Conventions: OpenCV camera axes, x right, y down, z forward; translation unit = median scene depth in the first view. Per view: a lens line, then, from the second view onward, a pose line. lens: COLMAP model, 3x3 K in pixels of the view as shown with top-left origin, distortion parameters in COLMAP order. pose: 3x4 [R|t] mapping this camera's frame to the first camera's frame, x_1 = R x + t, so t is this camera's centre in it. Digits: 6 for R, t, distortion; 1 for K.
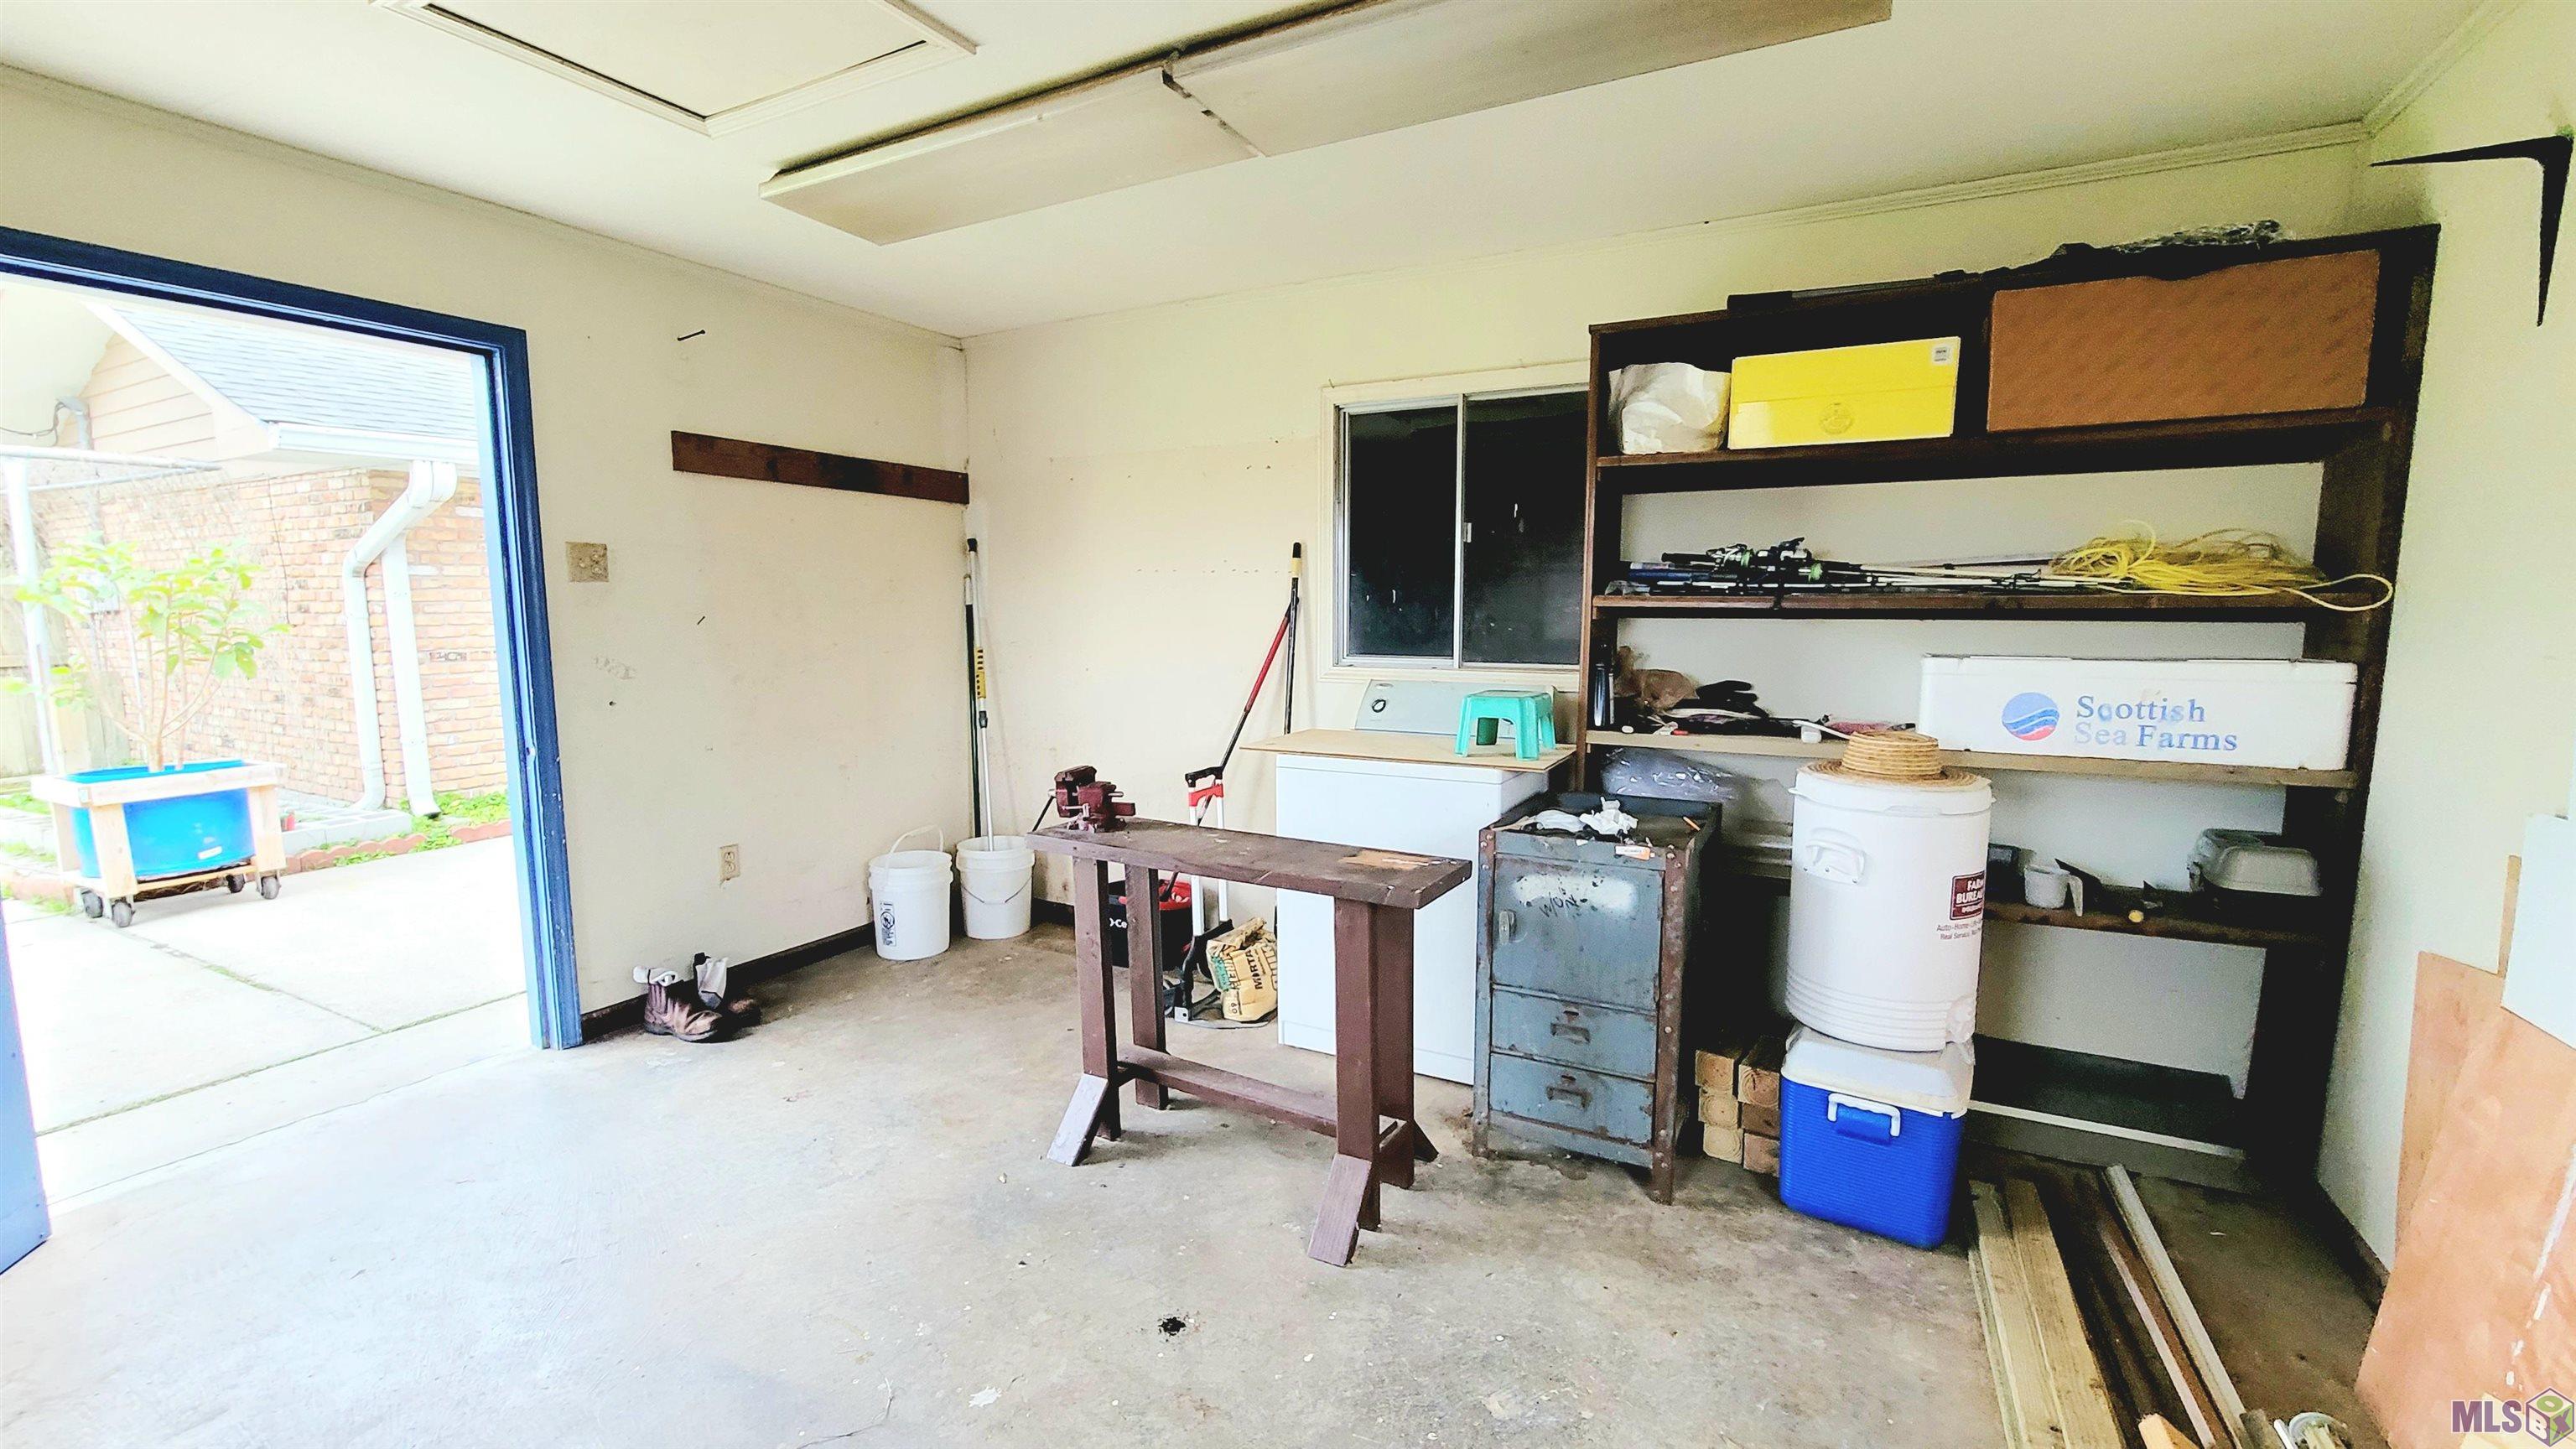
lens RADIAL K [[1037.4, 0, 1299.6], [0, 1037.4, 725.5], [0, 0, 1]] dist [-0.003410, -0.000784]
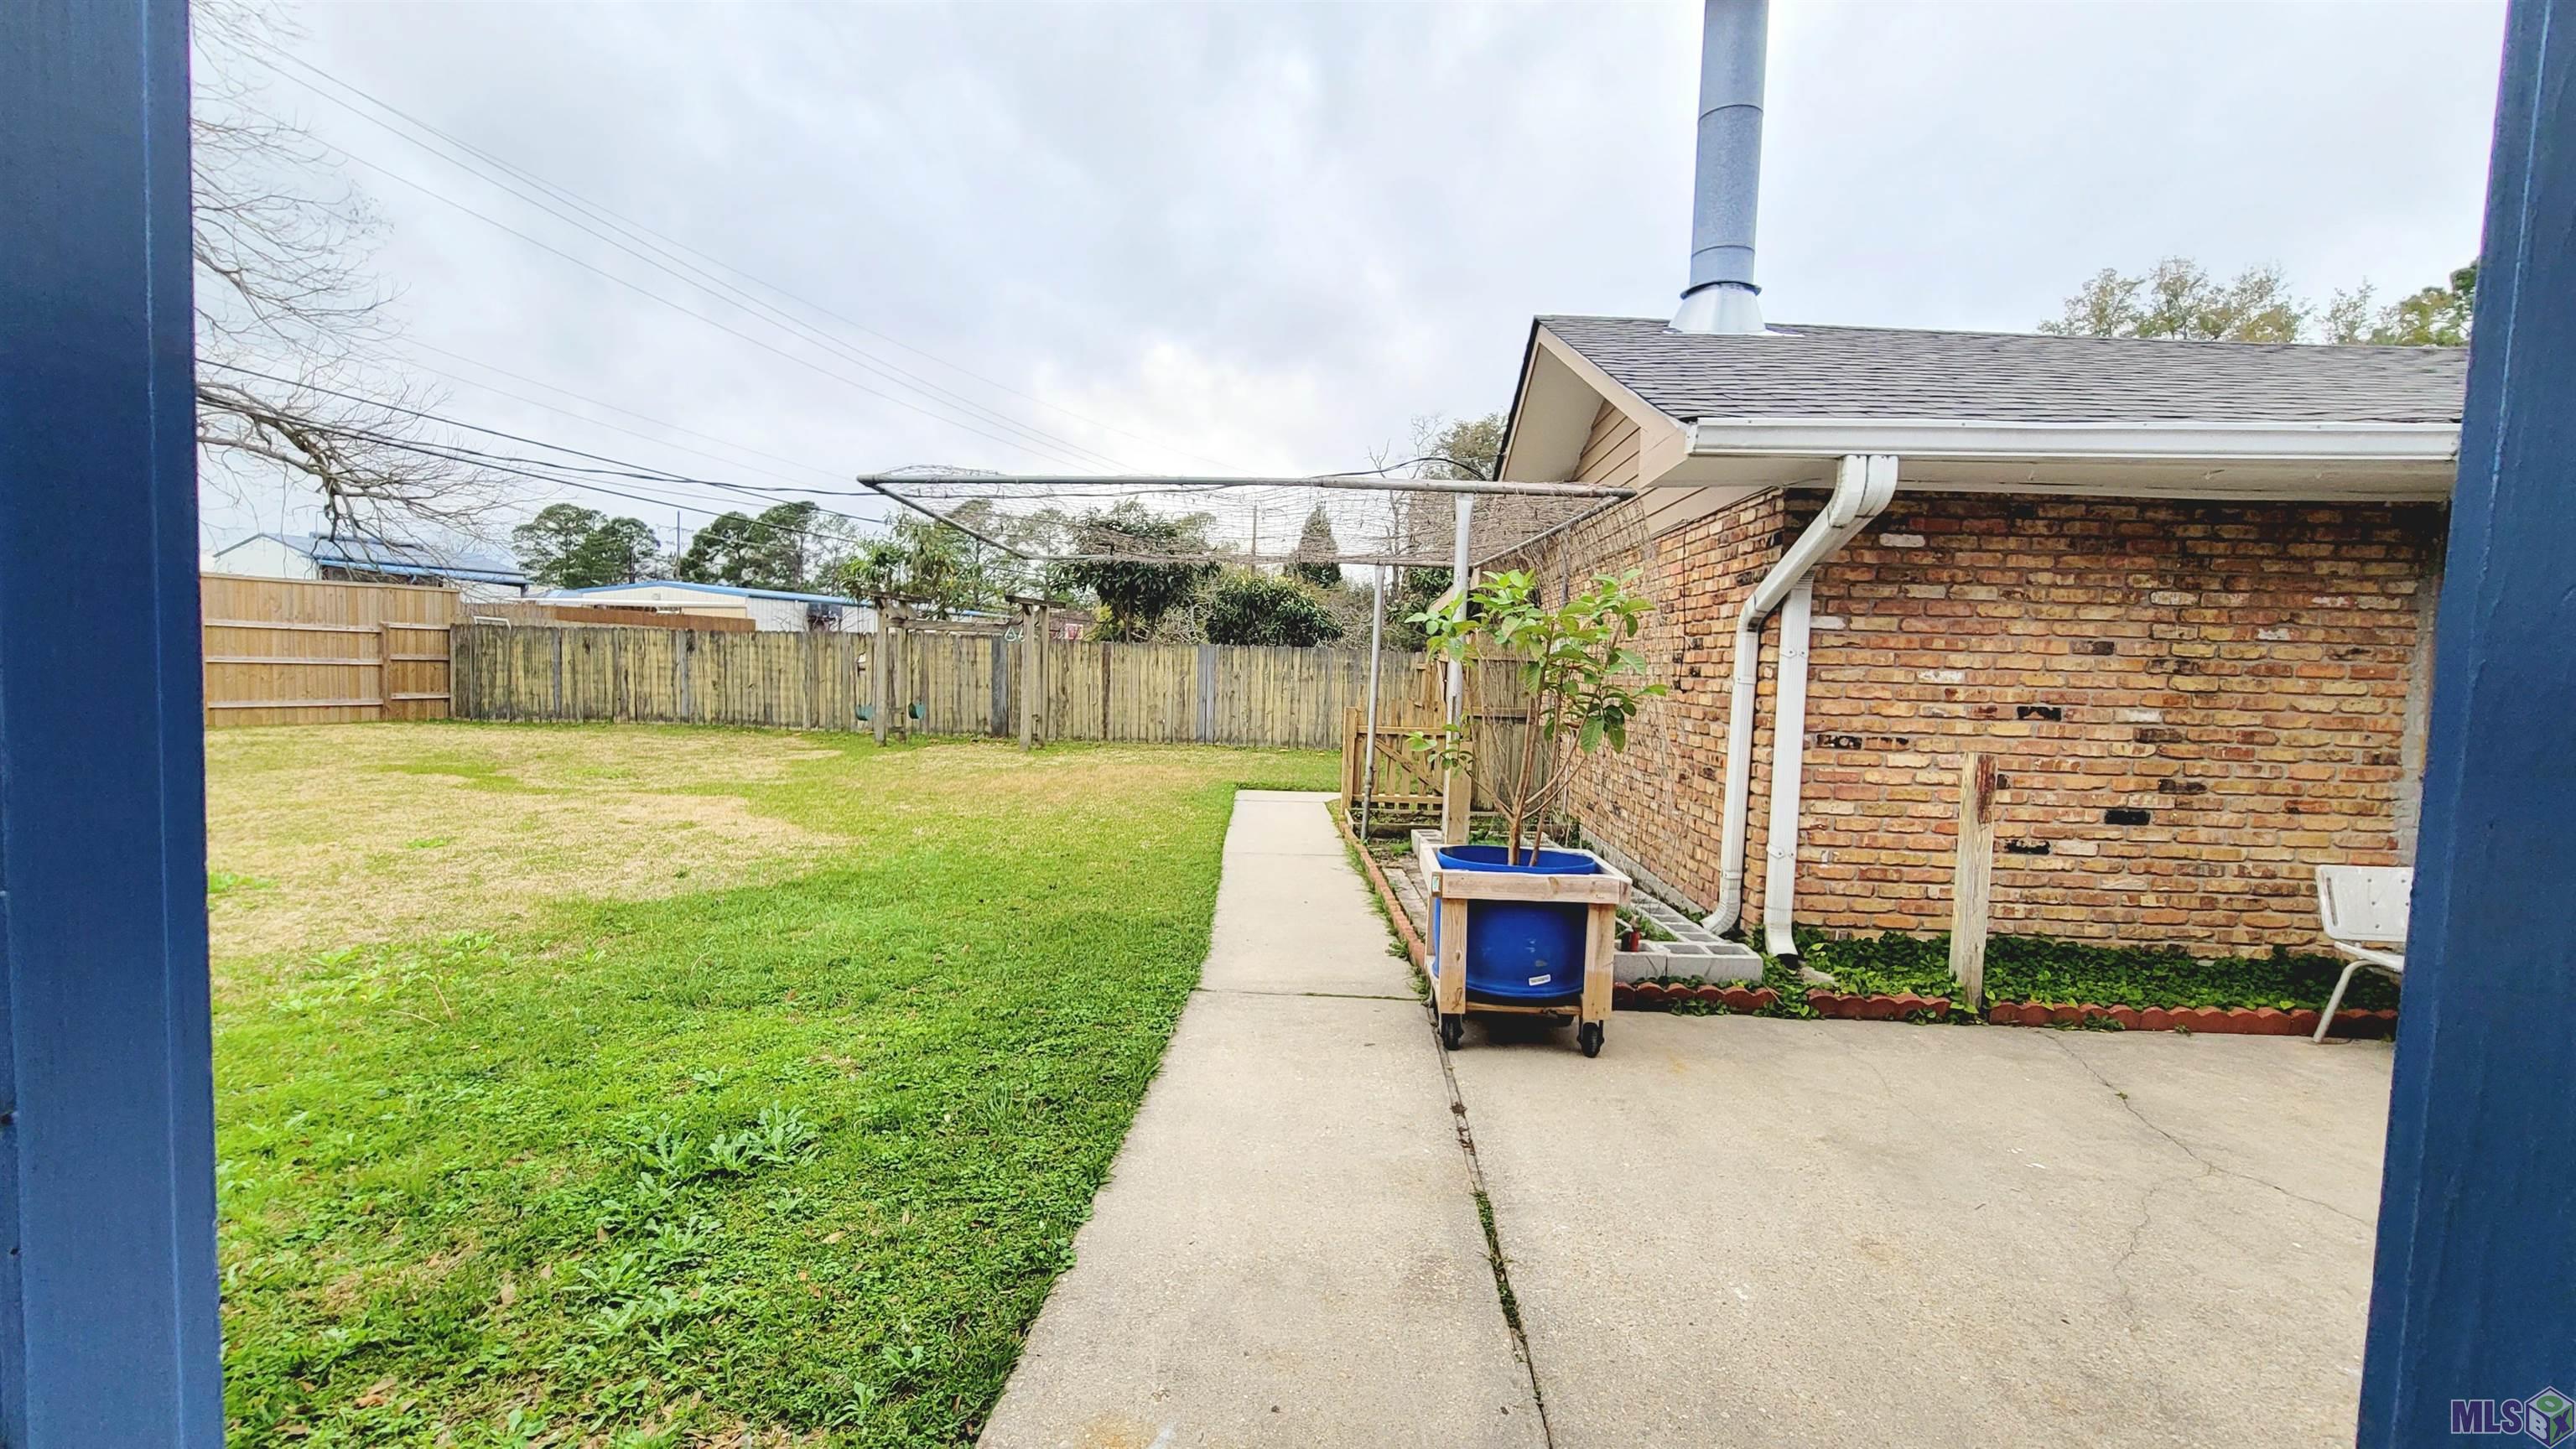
lens RADIAL K [[1037.4, 0, 1297.4], [0, 1037.4, 732.0], [0, 0, 1]] dist [-0.003410, -0.000784]
pose [[0.413916, 0.073164, -0.907370, -0.330933], [-0.144055, 0.989470, 0.014070, -0.029723], [0.898845, 0.124887, 0.420097, 0.364177]]
